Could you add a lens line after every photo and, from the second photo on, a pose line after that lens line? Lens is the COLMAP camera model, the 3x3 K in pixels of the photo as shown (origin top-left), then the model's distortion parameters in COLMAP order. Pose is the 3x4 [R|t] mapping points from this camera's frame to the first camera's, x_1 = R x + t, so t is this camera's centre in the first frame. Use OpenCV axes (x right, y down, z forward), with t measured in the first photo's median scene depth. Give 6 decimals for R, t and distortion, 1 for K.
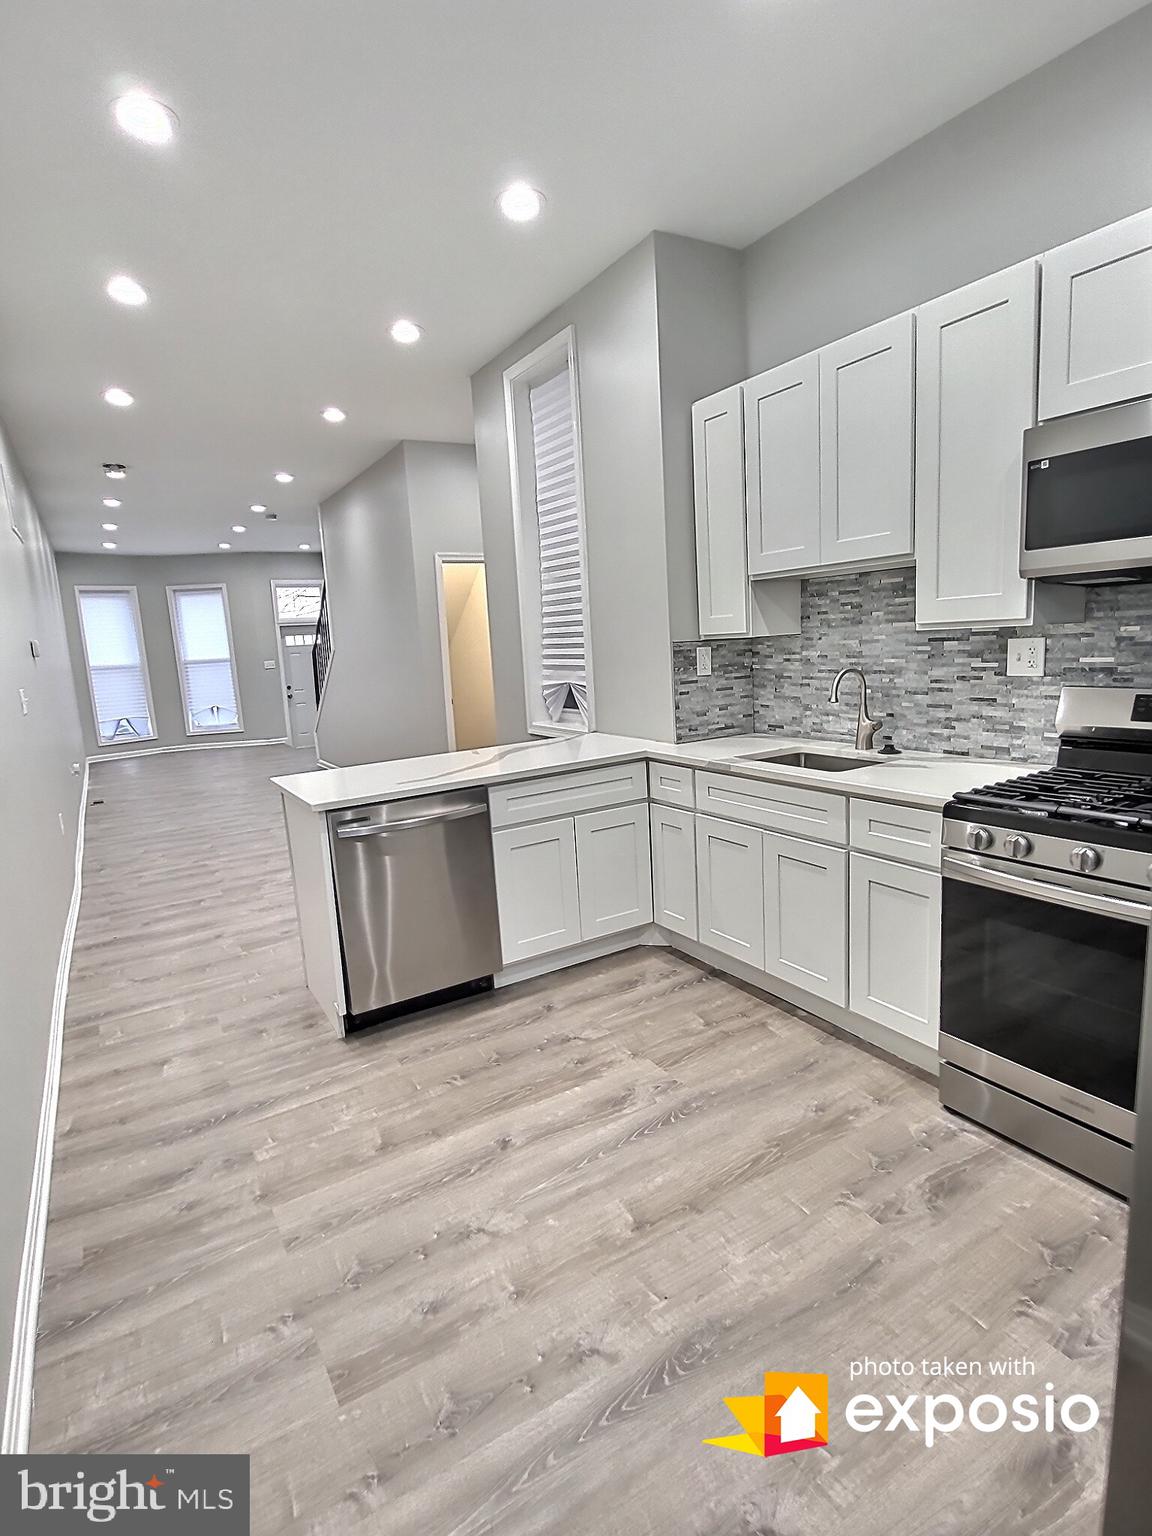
lens RADIAL K [[797.4, 0, 576.5], [0, 797.4, 770.8], [0, 0, 1]] dist [-0.002570, -0.008440]
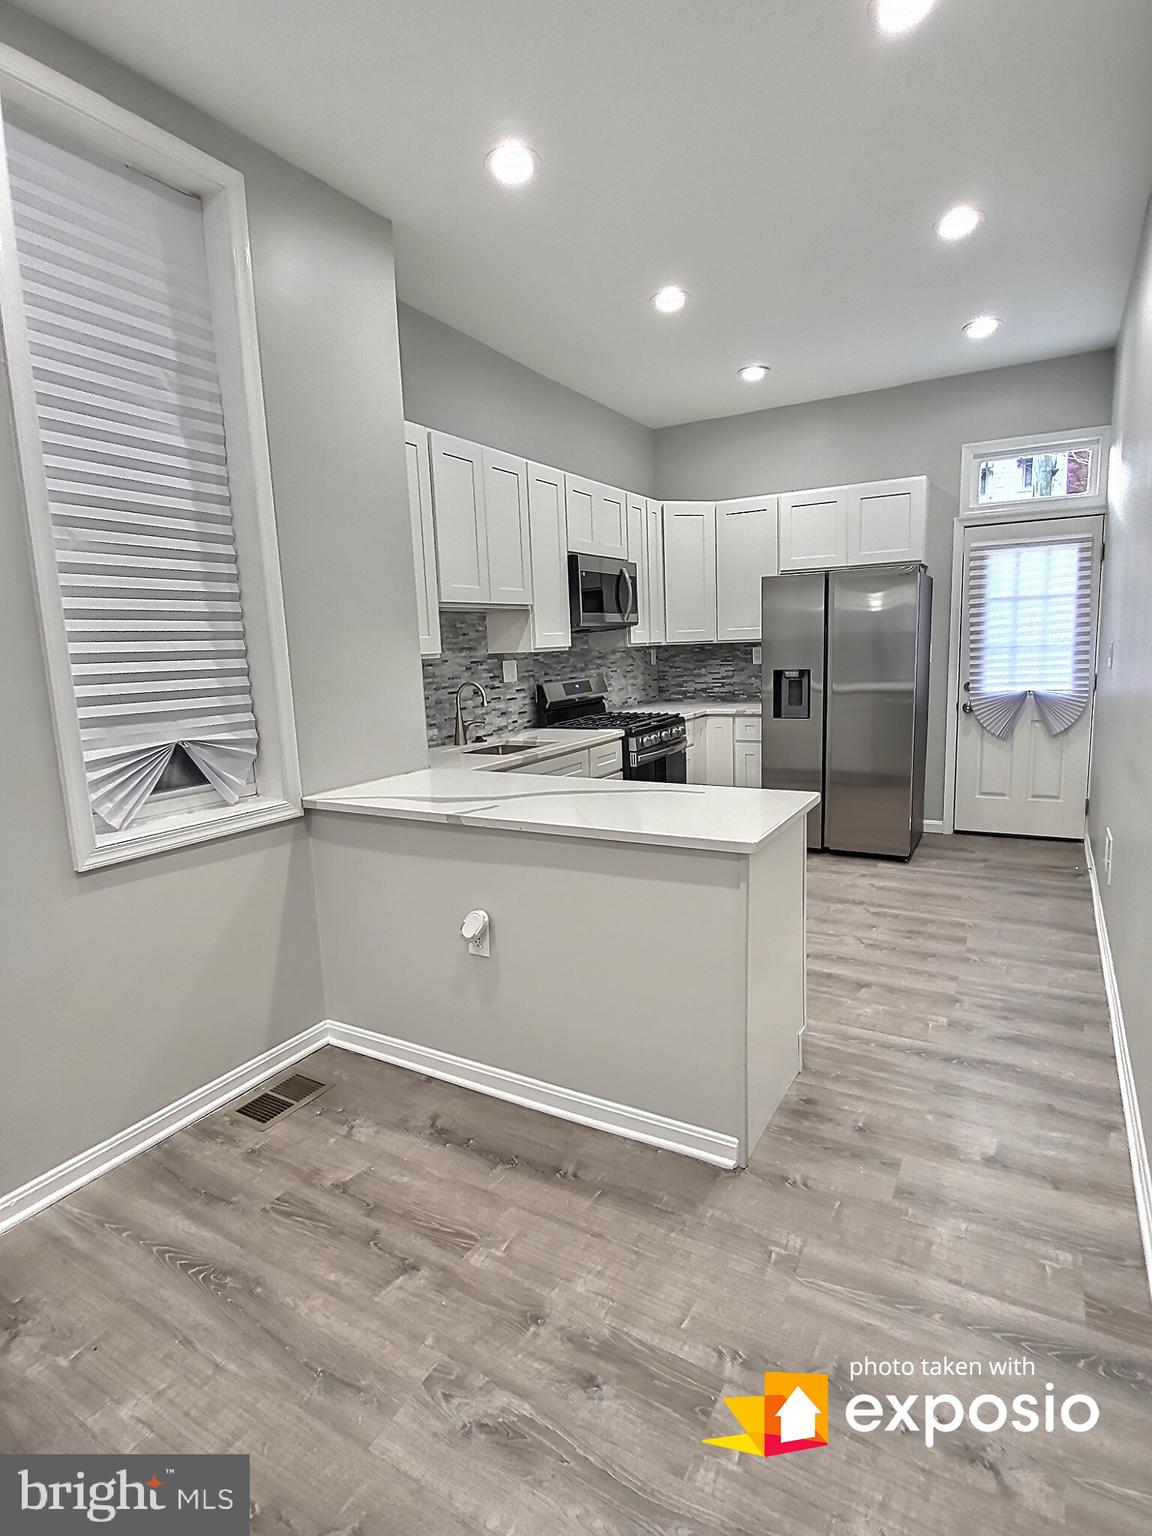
lens RADIAL K [[797.4, 0, 578.7], [0, 797.4, 772.3], [0, 0, 1]] dist [-0.002570, -0.008440]
pose [[-0.482433, -0.063804, 0.873606, -1.048791], [0.213689, 0.958637, 0.188021, -0.225178], [-0.849468, 0.277388, -0.448844, 1.707922]]
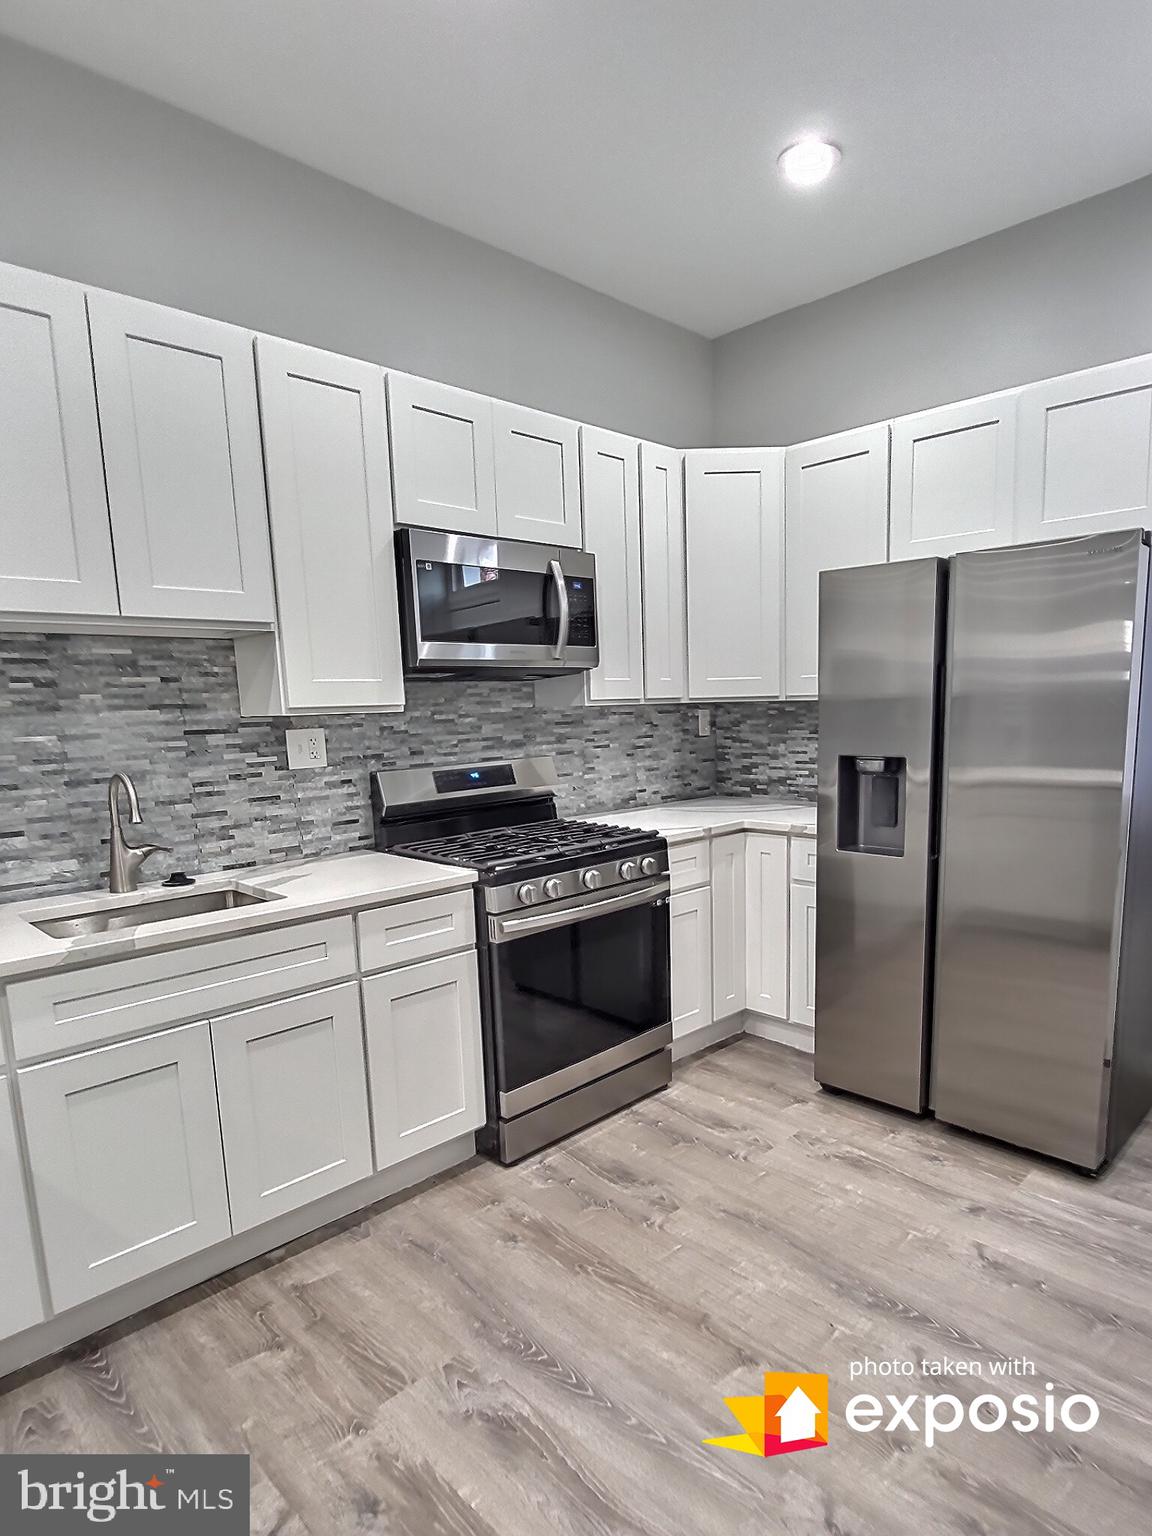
lens RADIAL K [[869.8, 0, 626.5], [0, 869.8, 841.9], [0, 0, 1]] dist [-0.001657, -0.003262]
pose [[-0.251949, -0.089095, 0.963631, -0.555827], [0.203696, 0.968563, 0.142809, -0.103800], [-0.946060, 0.232268, -0.225880, 0.890561]]
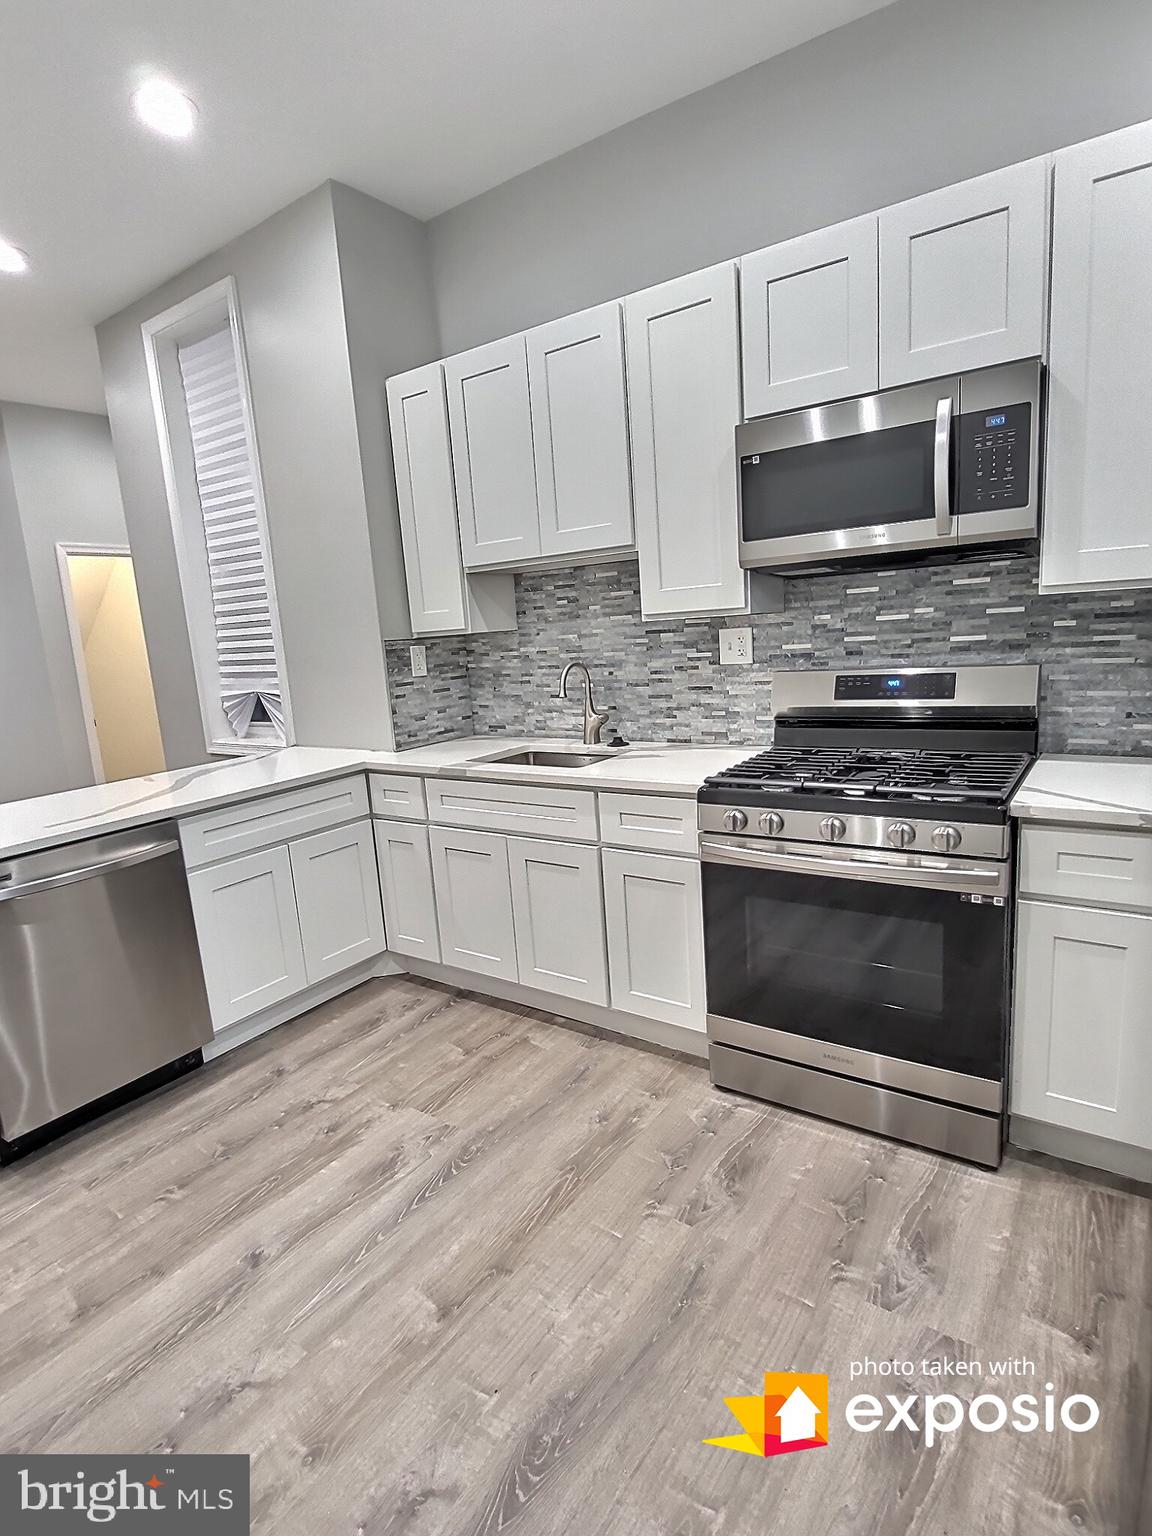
lens RADIAL K [[797.4, 0, 579.0], [0, 797.4, 772.8], [0, 0, 1]] dist [-0.002570, -0.008440]
pose [[0.916594, -0.078732, 0.391991, -0.057566], [0.082233, 0.996582, 0.007879, 0.000230], [-0.391272, 0.025013, 0.919935, 0.106524]]
